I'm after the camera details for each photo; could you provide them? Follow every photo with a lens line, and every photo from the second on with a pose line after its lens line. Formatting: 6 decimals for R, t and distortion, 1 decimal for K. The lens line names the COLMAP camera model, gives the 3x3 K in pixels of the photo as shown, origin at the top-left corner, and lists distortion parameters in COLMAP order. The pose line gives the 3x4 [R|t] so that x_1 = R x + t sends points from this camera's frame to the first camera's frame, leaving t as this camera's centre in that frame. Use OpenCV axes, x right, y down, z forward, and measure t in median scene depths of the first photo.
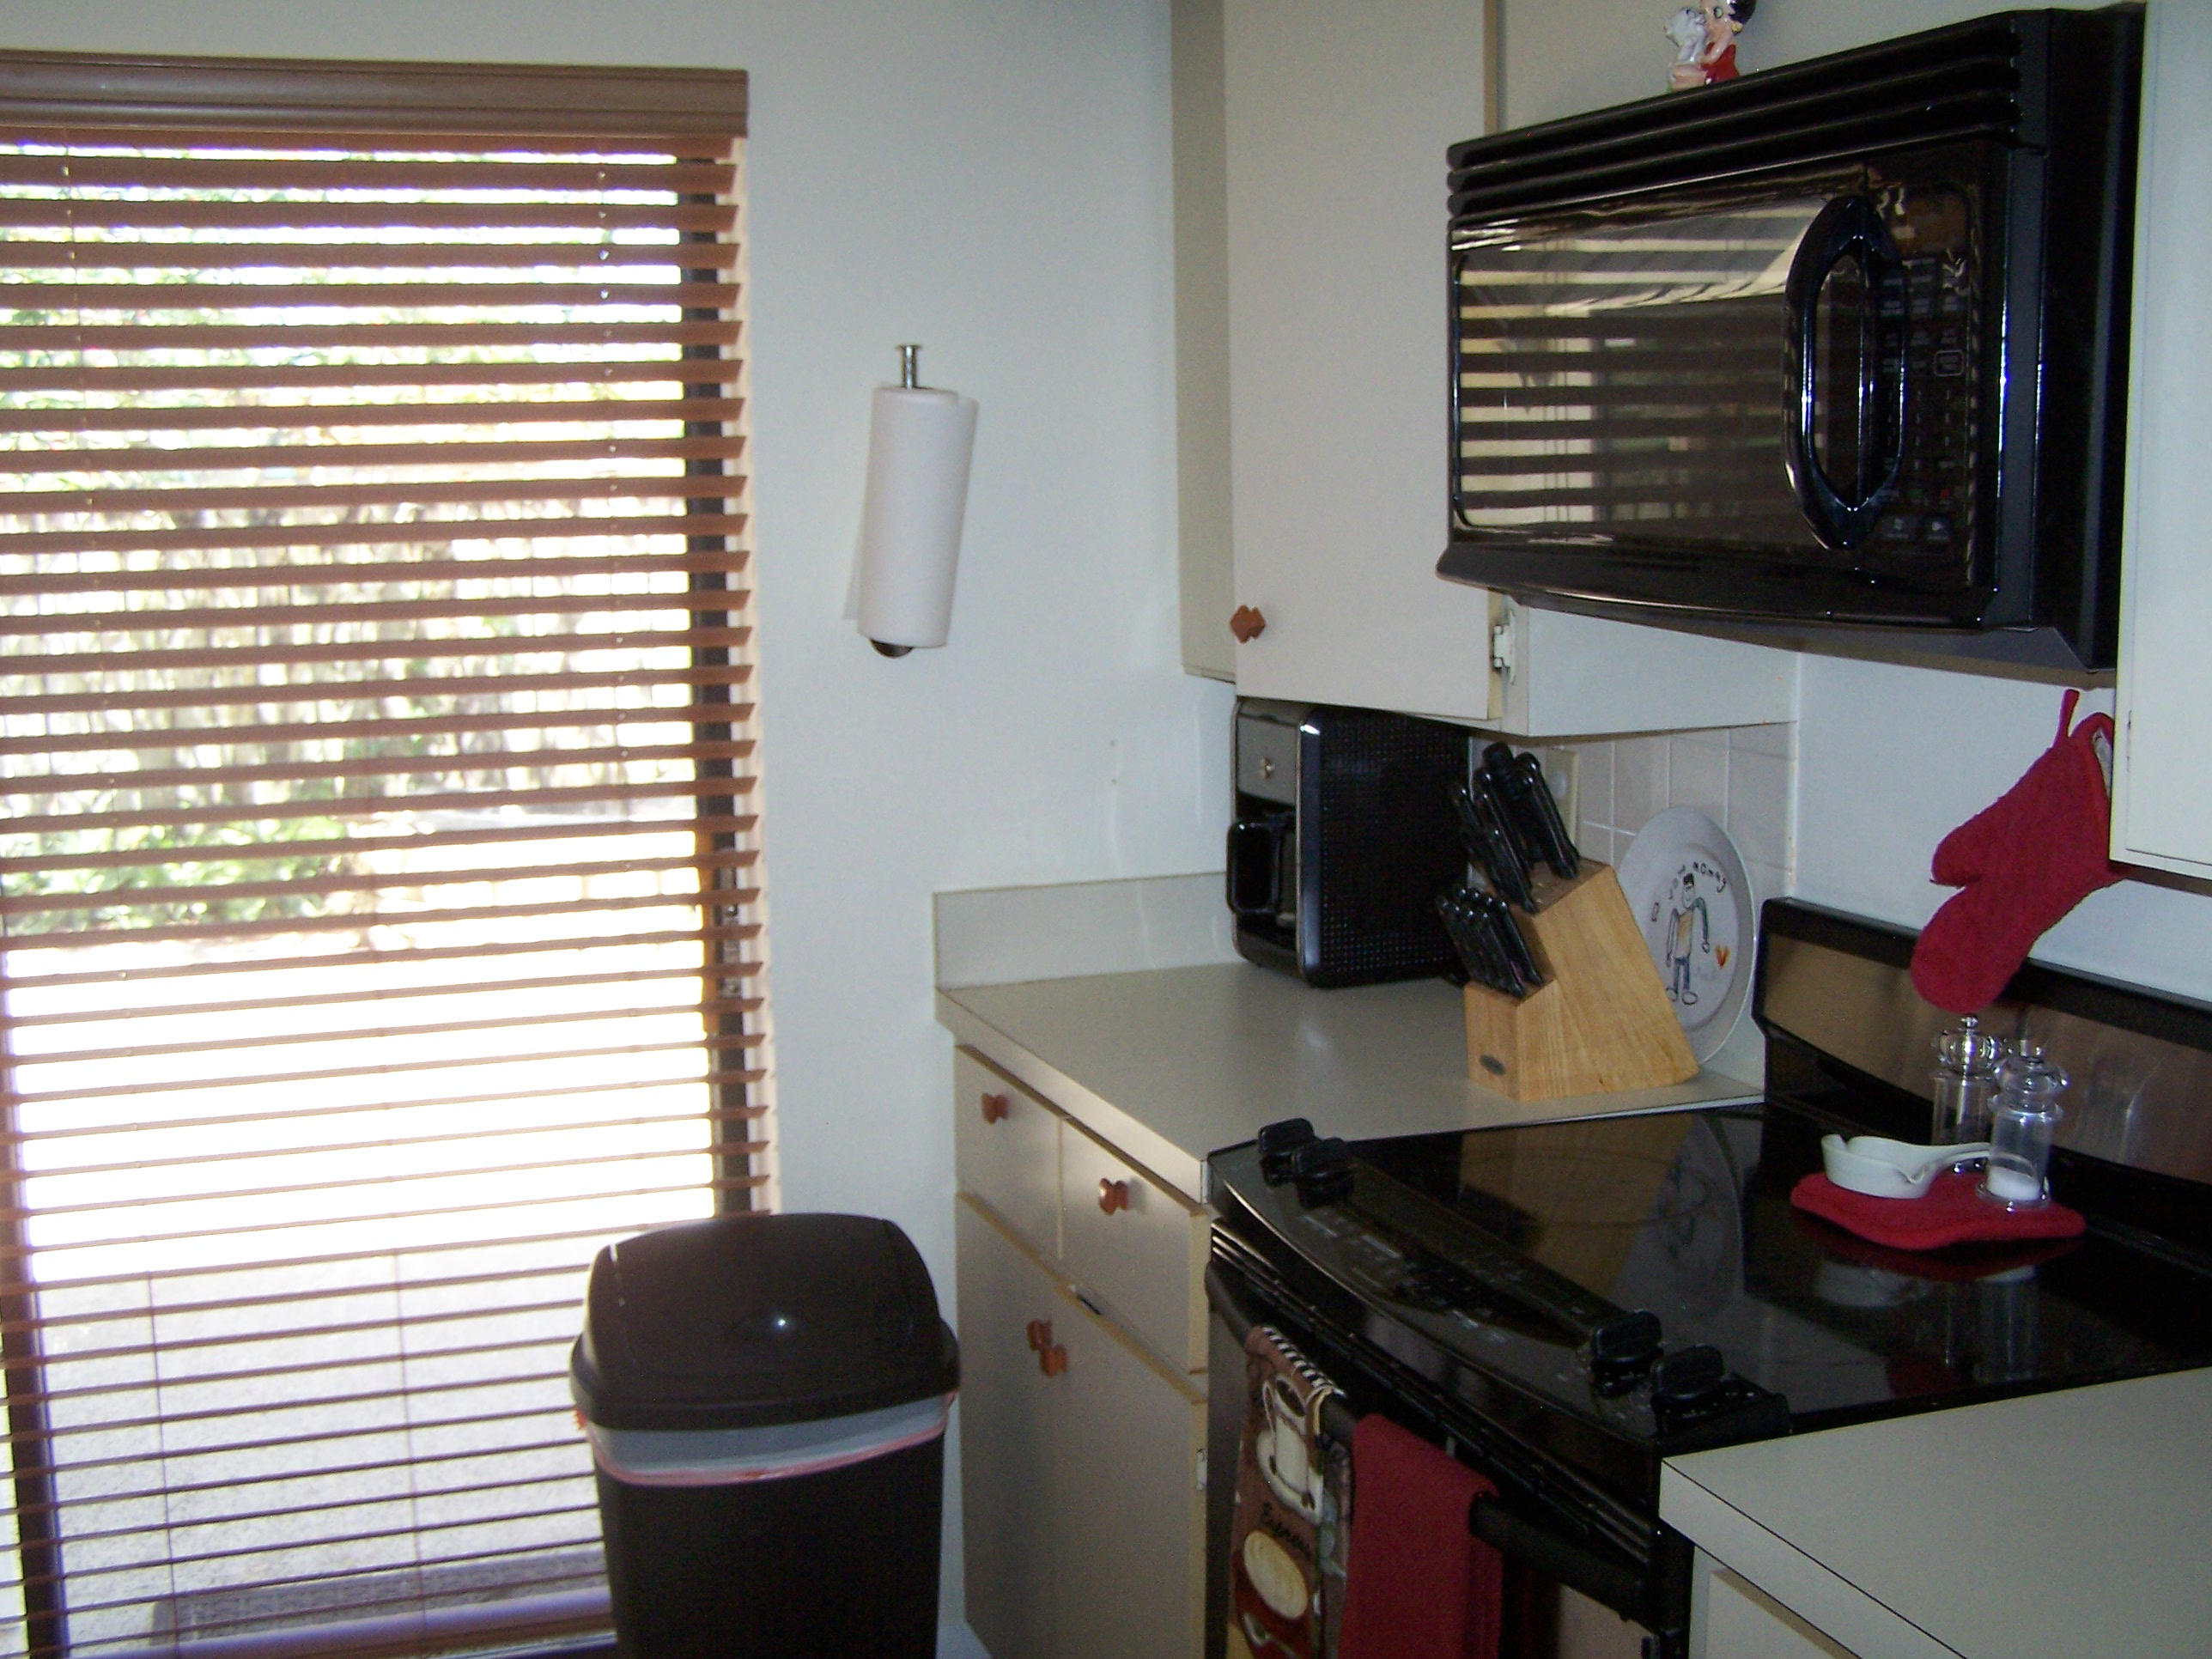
lens RADIAL K [[2599.9, 0, 1106.0], [0, 2599.9, 829.5], [0, 0, 1]] dist [-0.101332, 0.048720]
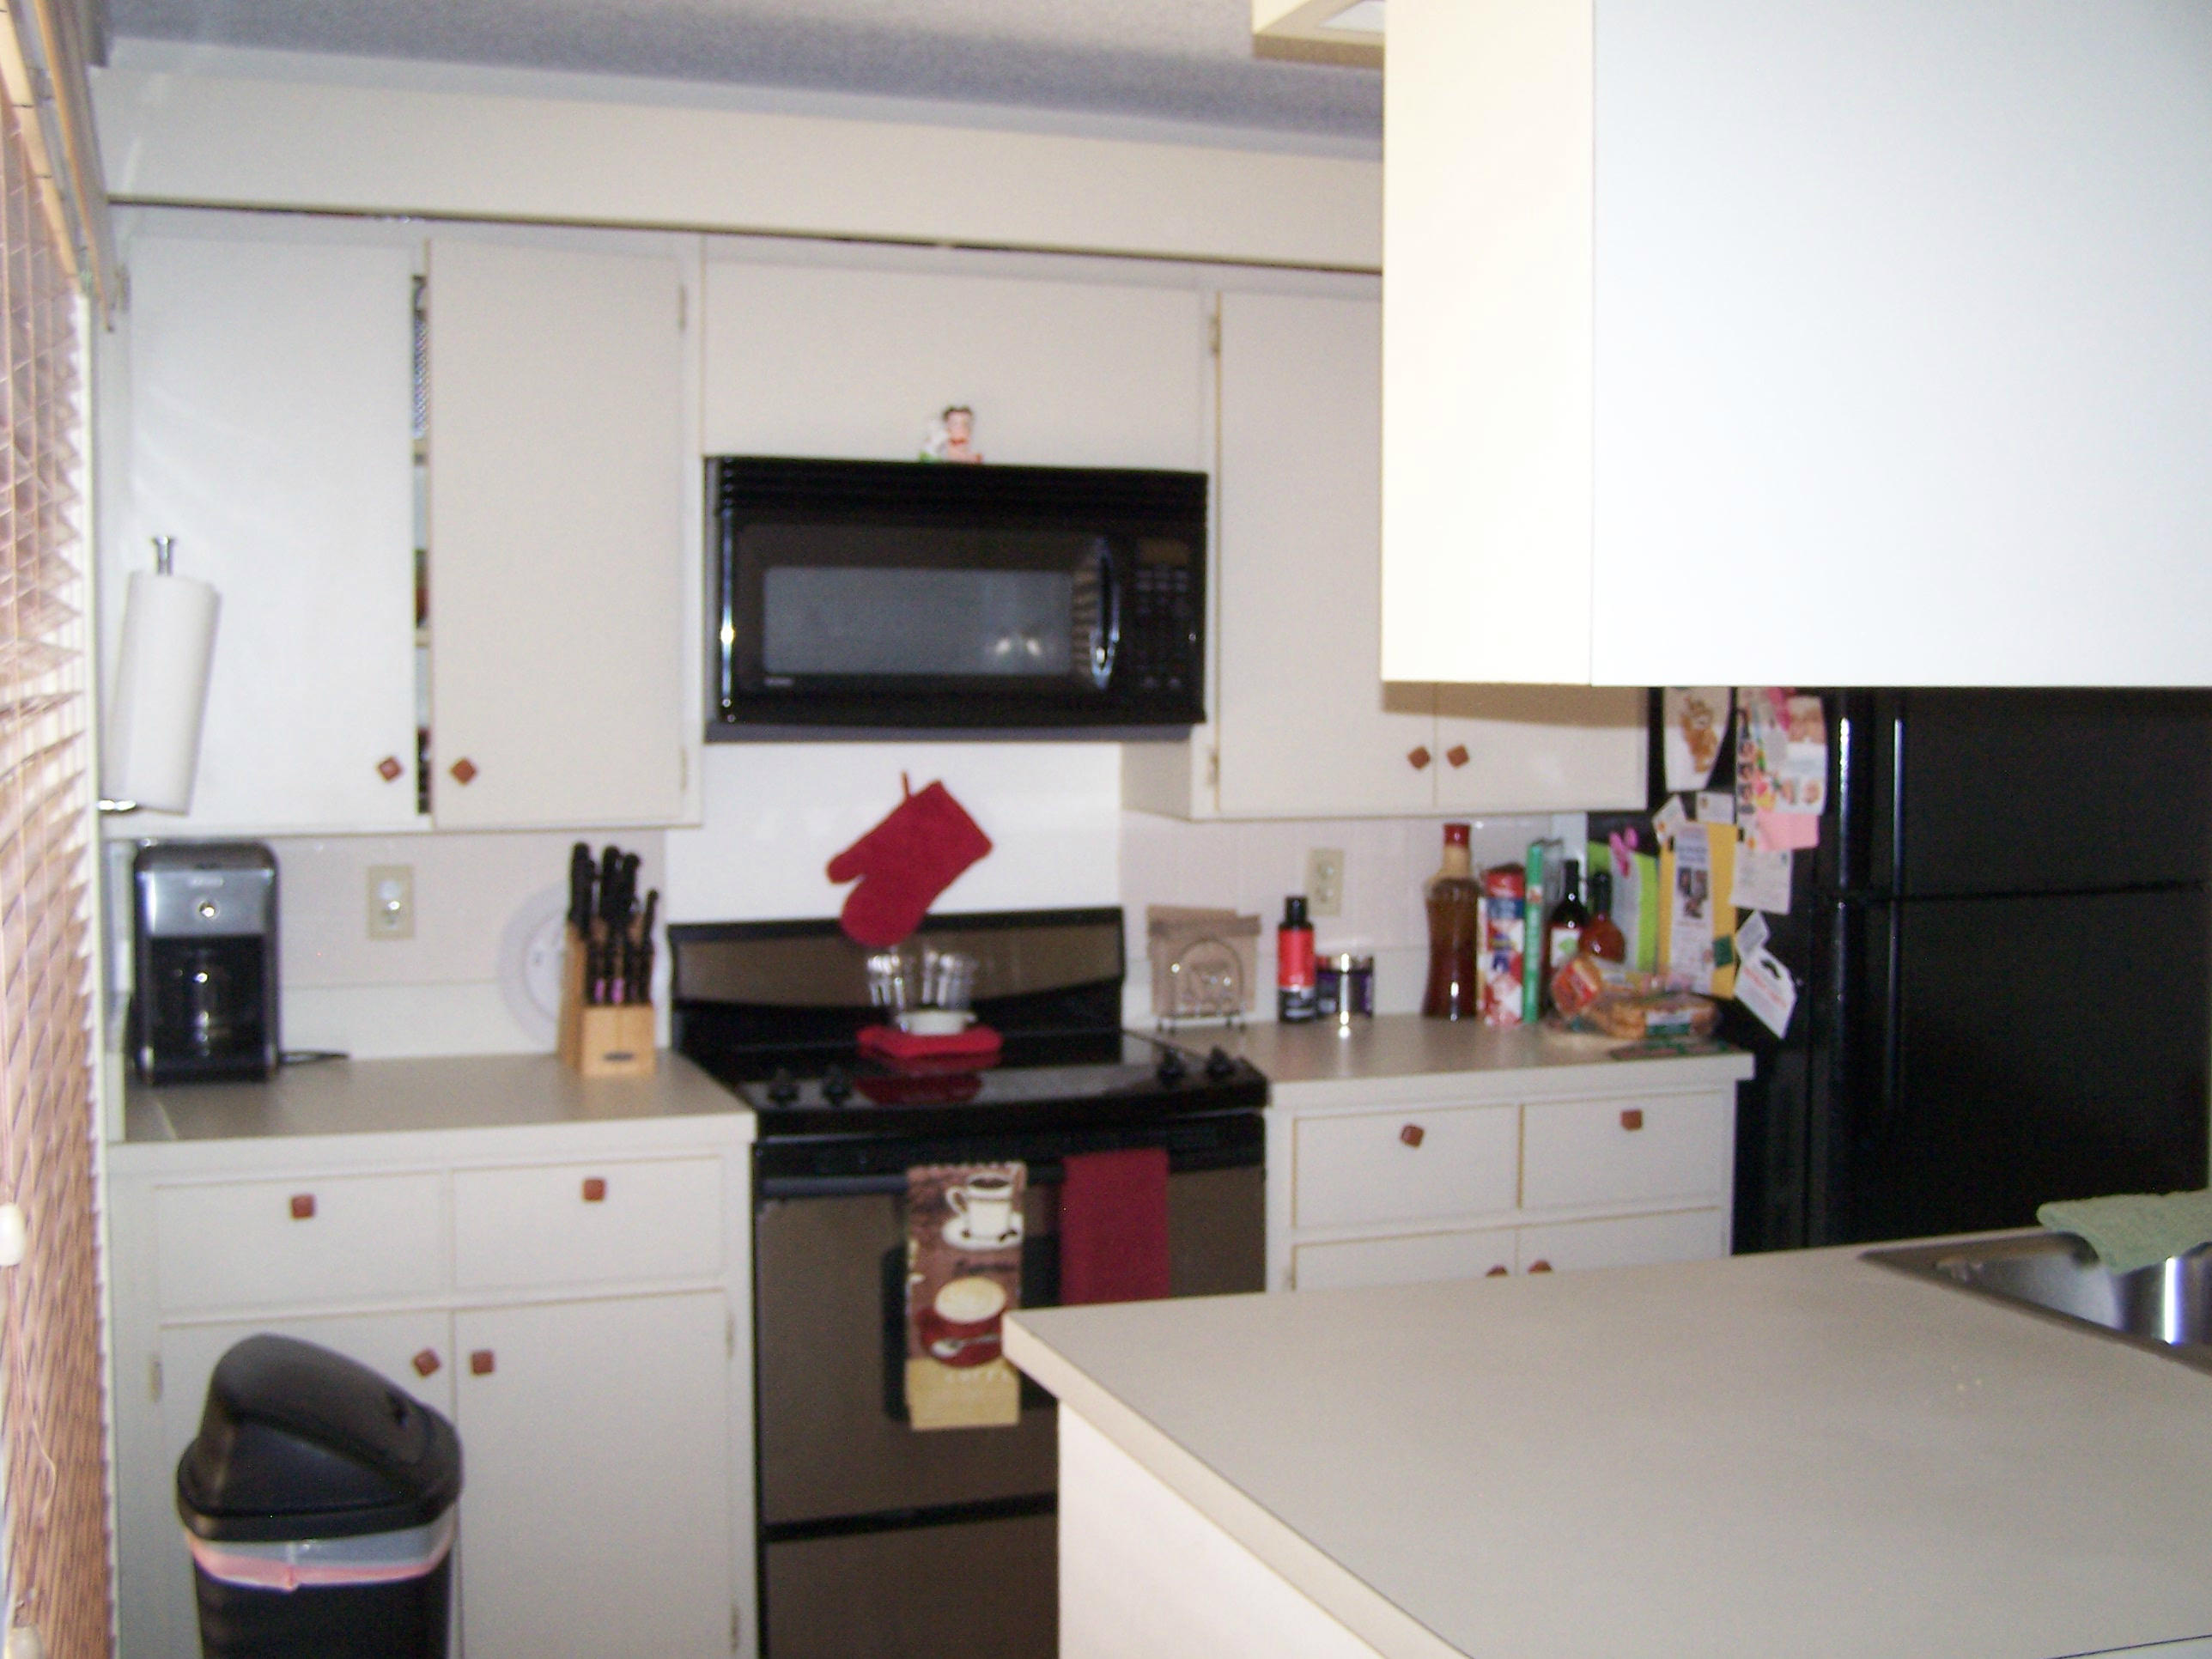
lens RADIAL K [[2599.9, 0, 1106.0], [0, 2599.9, 829.5], [0, 0, 1]] dist [-0.101332, 0.048720]
pose [[-0.021162, -0.050185, 0.998516, -1.636849], [0.138967, 0.988897, 0.052647, -0.098057], [-0.990071, 0.139875, -0.013953, 0.919804]]
